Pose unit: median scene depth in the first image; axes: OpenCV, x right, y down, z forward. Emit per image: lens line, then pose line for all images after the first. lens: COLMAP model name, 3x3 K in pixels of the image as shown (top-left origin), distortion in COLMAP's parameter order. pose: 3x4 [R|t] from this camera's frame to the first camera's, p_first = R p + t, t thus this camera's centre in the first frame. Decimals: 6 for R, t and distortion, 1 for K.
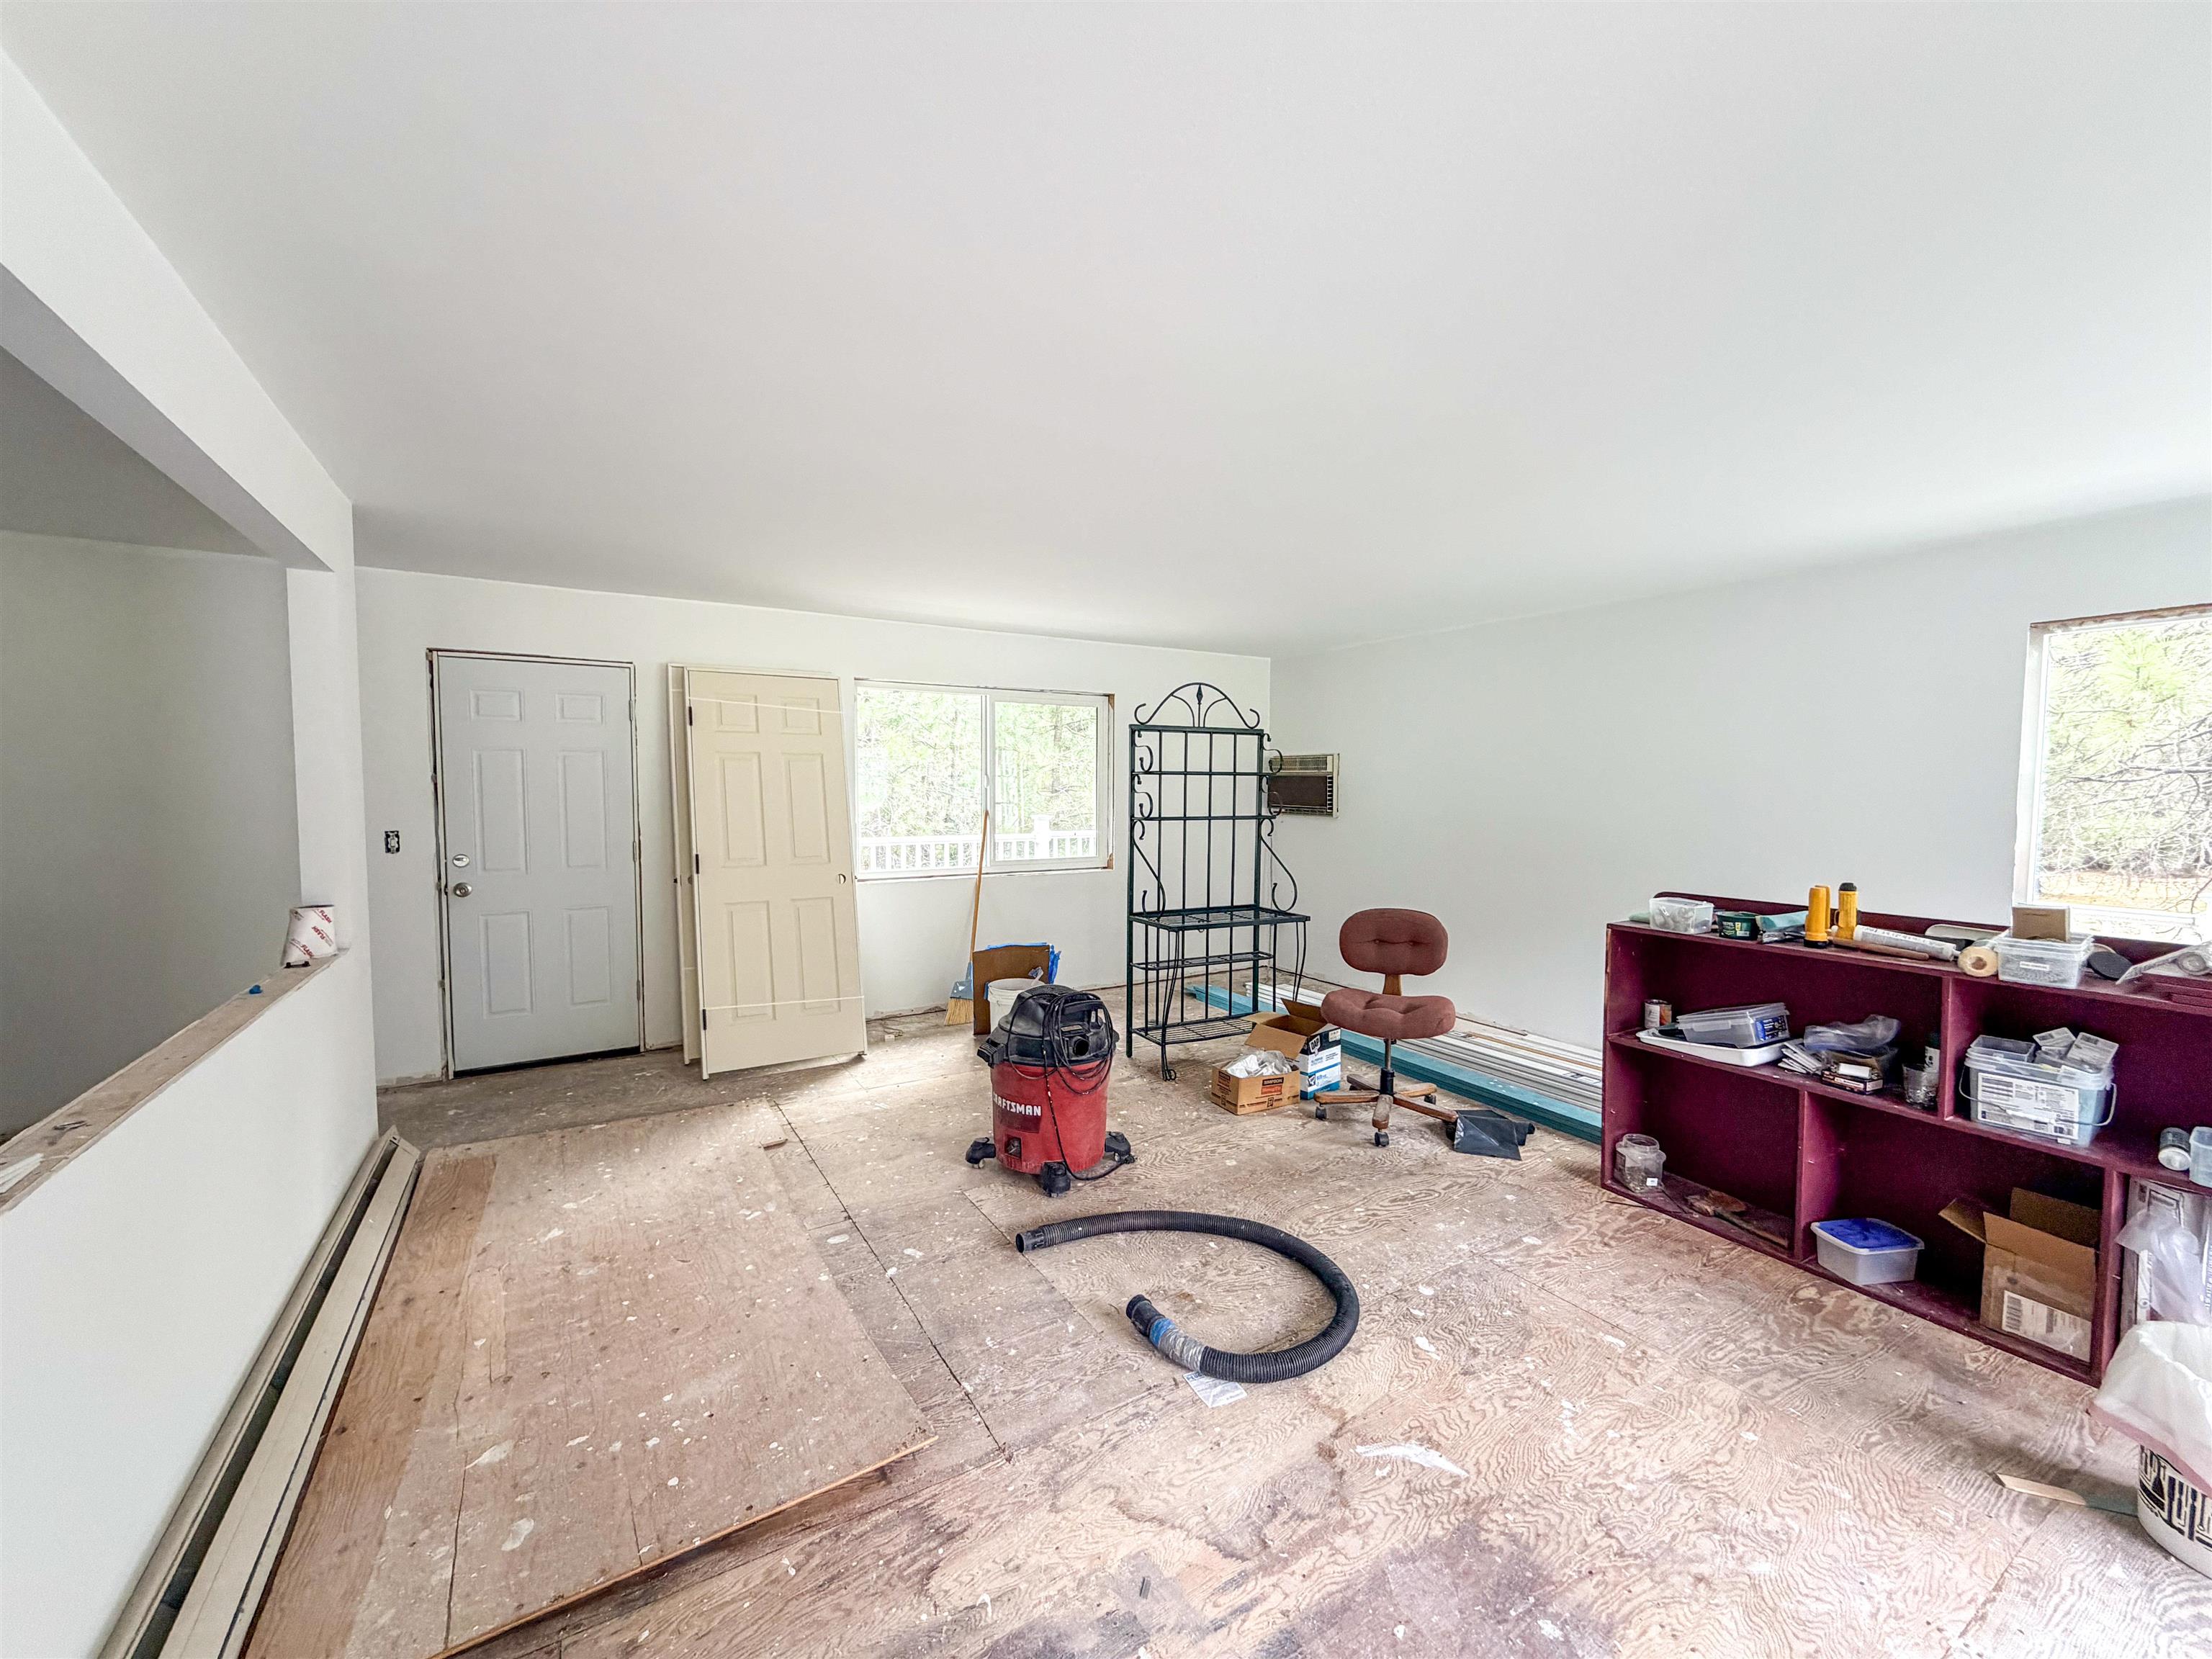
lens RADIAL K [[886.5, 0, 1054.3], [0, 886.5, 814.3], [0, 0, 1]] dist [0.005063, 0.000307]
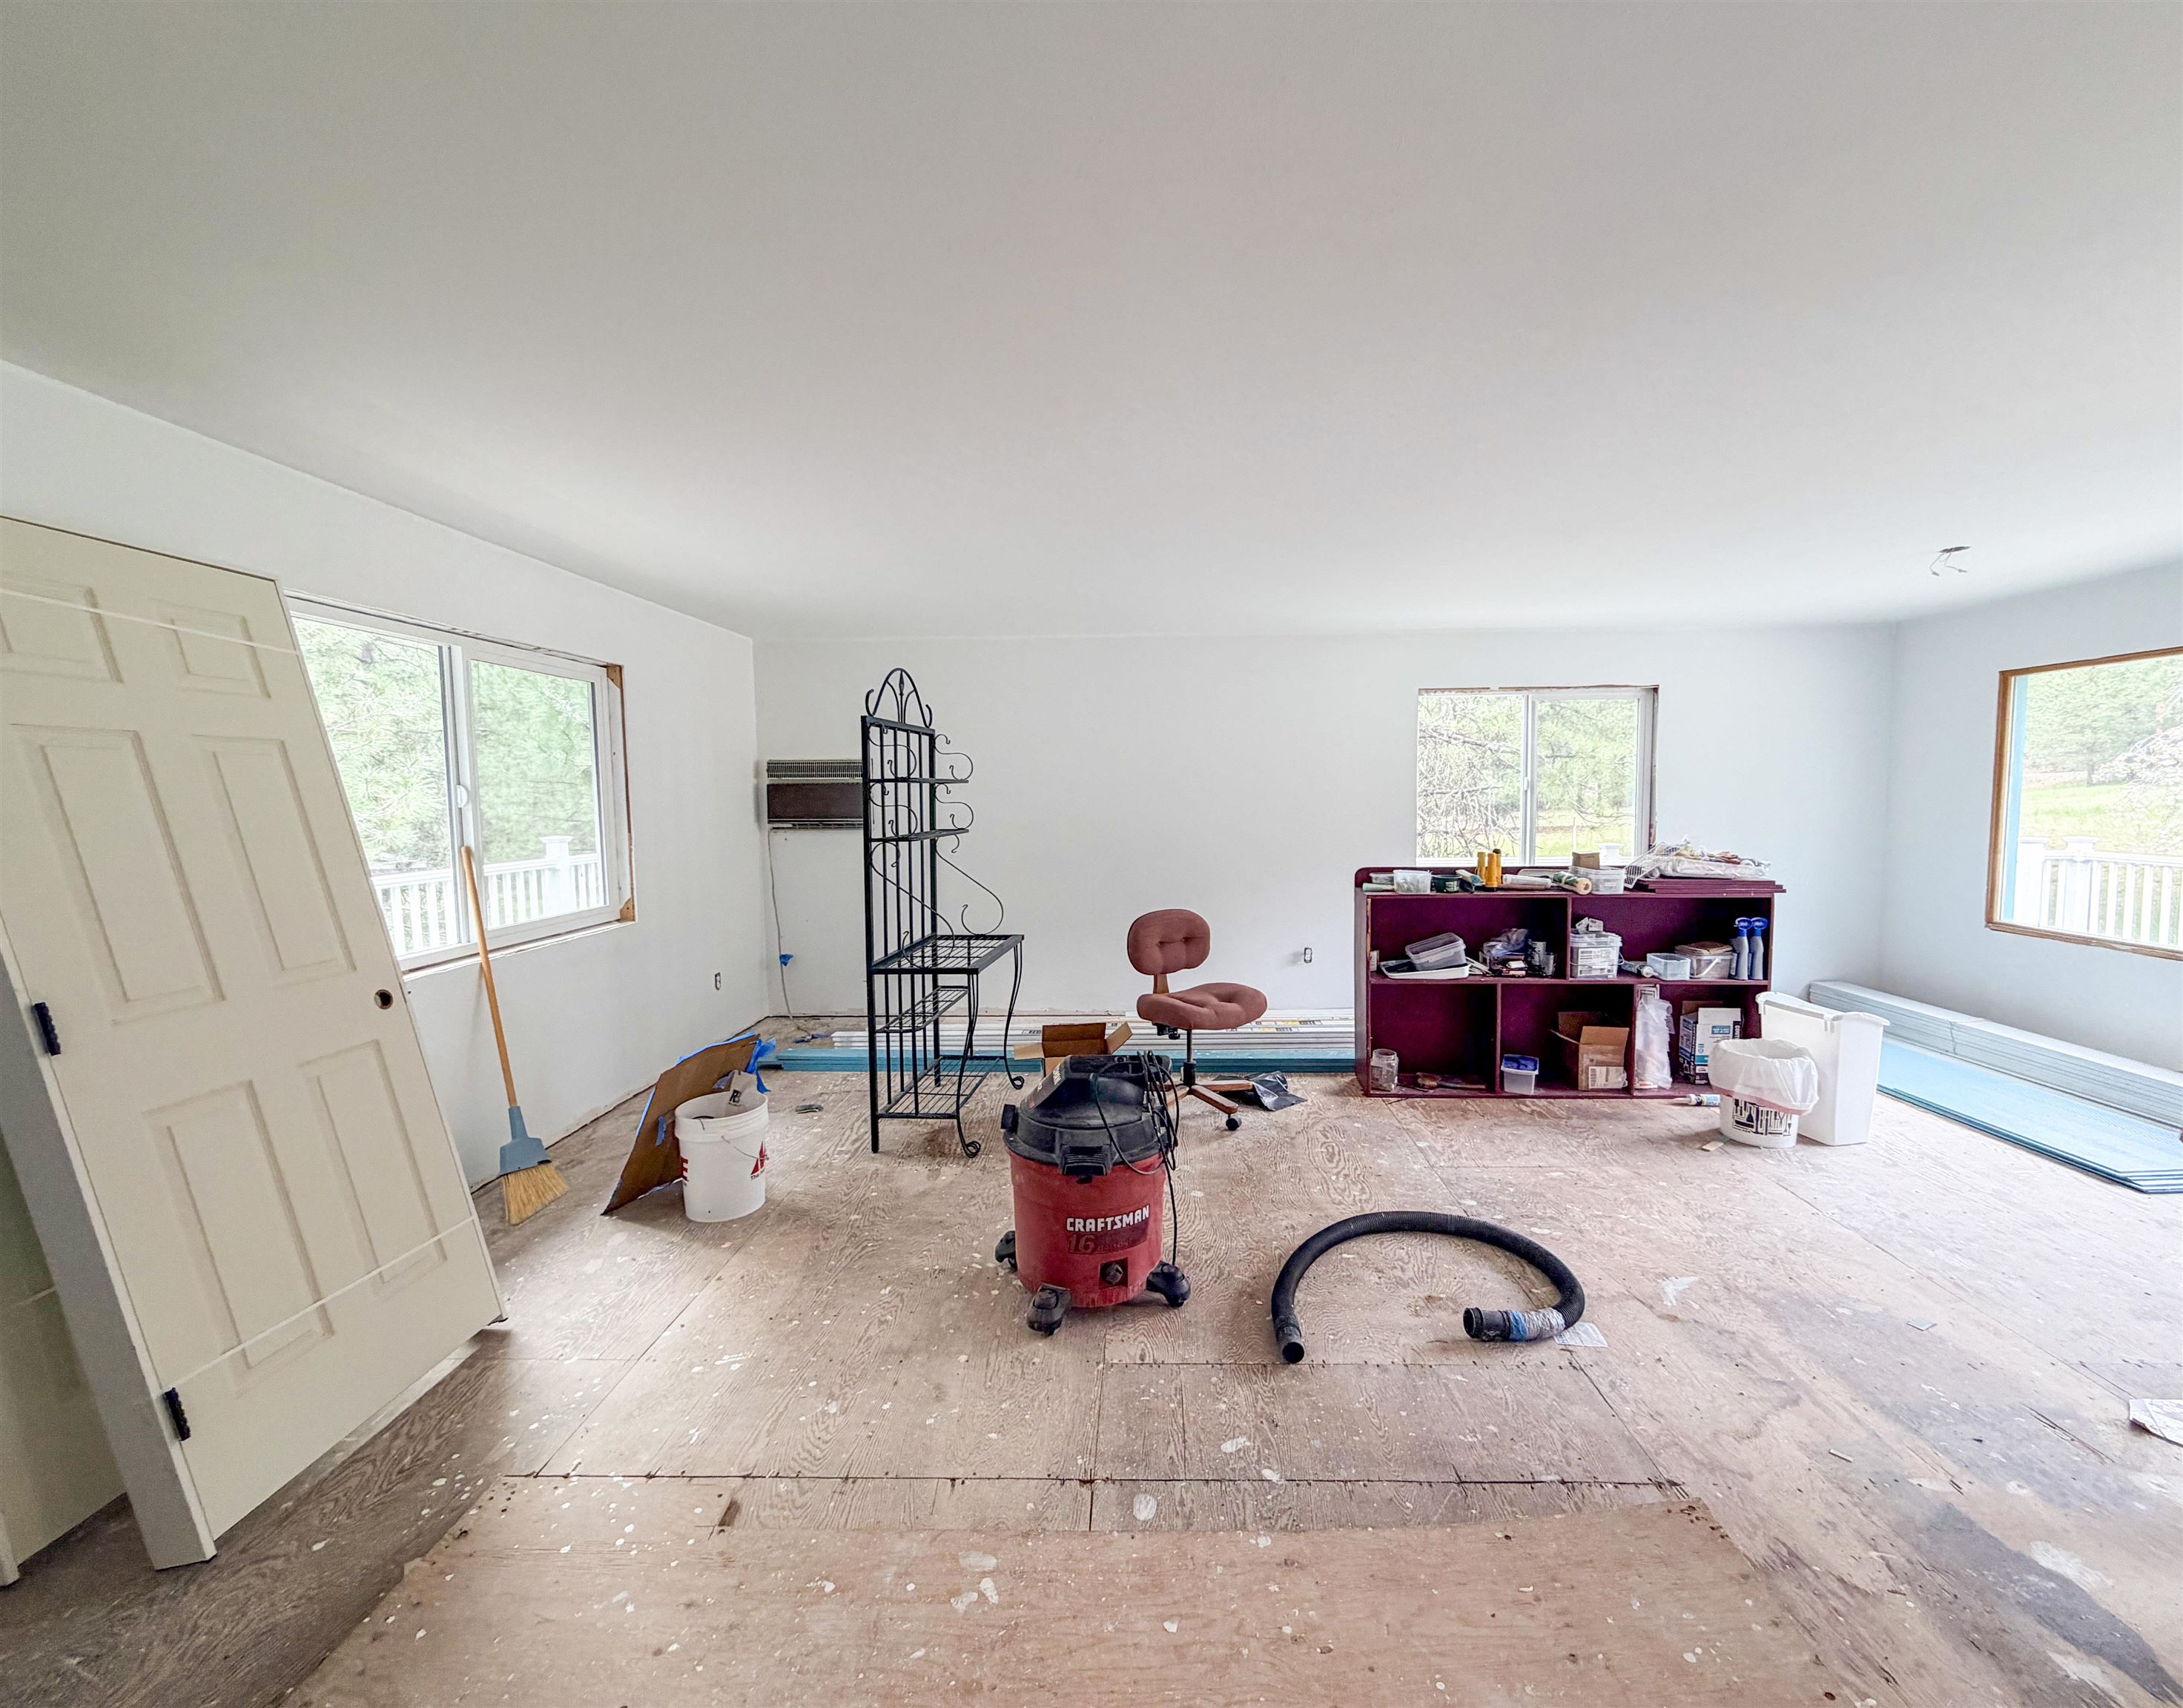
lens RADIAL K [[951.0, 0, 1091.5], [0, 951.0, 854.0], [0, 0, 1]] dist [0.001980, -0.000805]
pose [[0.509703, -0.067460, 0.857702, -0.818484], [0.043010, 0.997673, 0.052910, -0.029703], [-0.859275, 0.009922, 0.511418, 0.675387]]
